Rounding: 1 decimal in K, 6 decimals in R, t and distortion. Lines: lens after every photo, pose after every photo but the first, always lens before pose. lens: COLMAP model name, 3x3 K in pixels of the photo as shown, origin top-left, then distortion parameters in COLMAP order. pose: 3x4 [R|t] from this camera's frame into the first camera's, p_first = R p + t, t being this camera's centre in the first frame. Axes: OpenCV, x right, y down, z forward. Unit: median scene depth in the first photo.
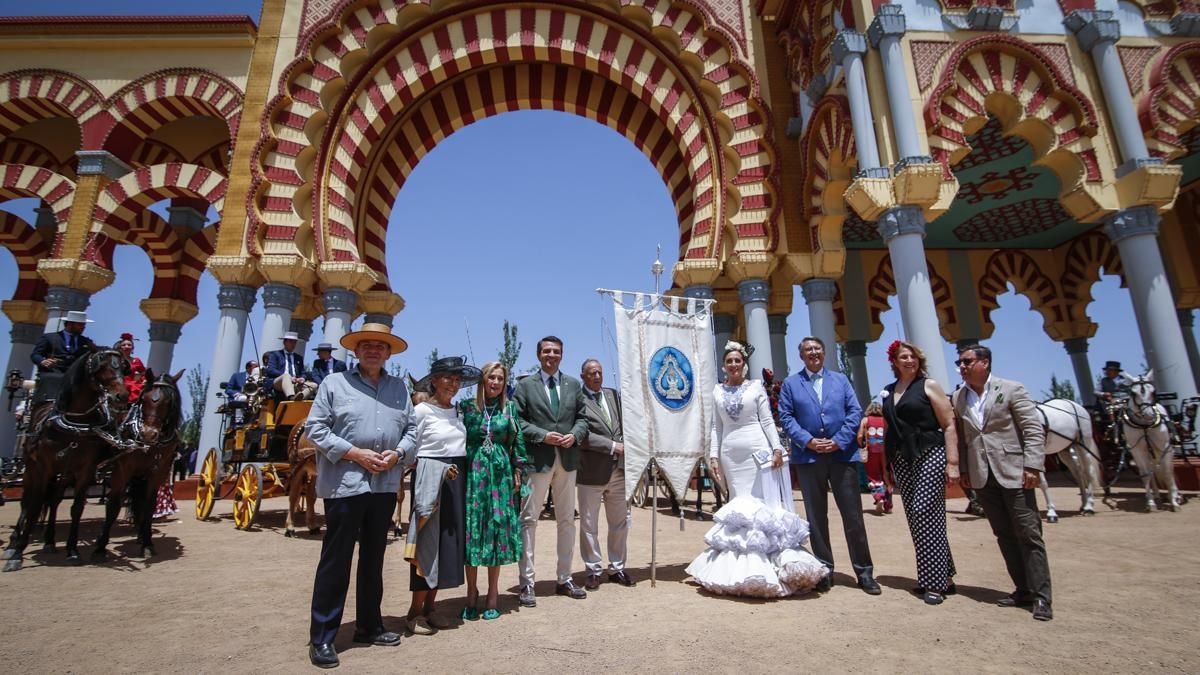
lens RADIAL K [[566.6, 0, 620.5], [0, 566.6, 314.4], [0, 0, 1]] dist [-0.013628, -0.000336]
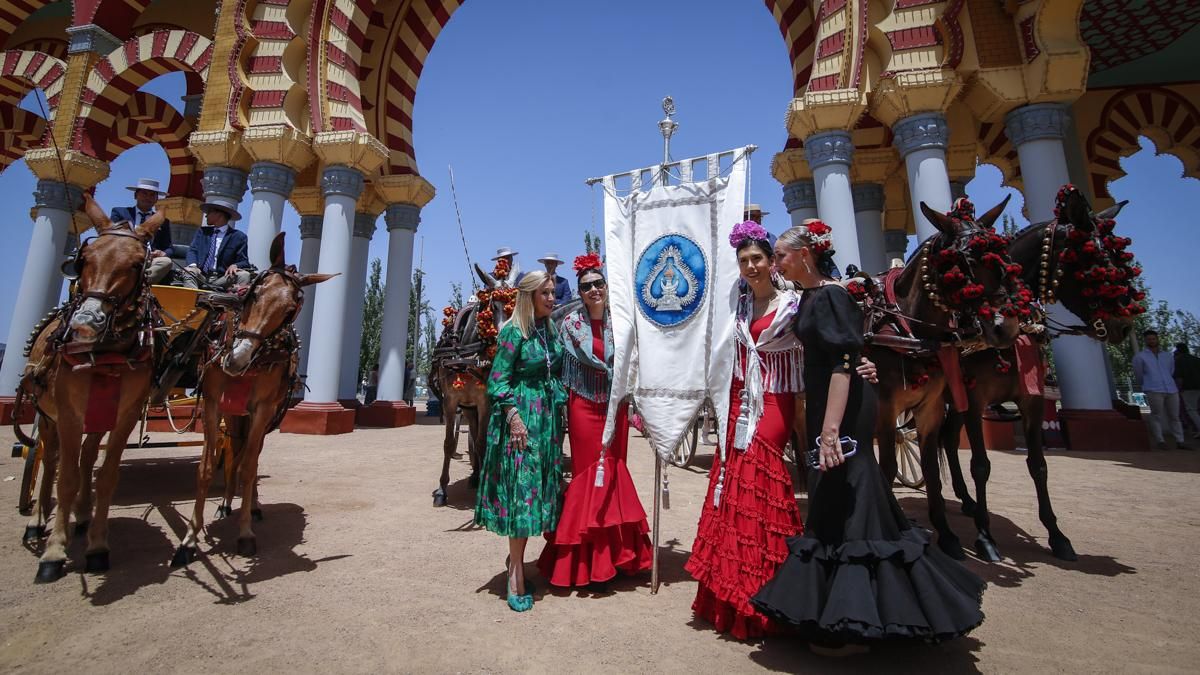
lens RADIAL K [[609.1, 0, 579.8], [0, 609.1, 240.4], [0, 0, 1]] dist [-0.014123, -0.000588]
pose [[0.973407, -0.032998, -0.226695, 0.012517], [0.036291, 0.999287, 0.010372, 0.059515], [0.226192, -0.018324, 0.973910, 0.254666]]
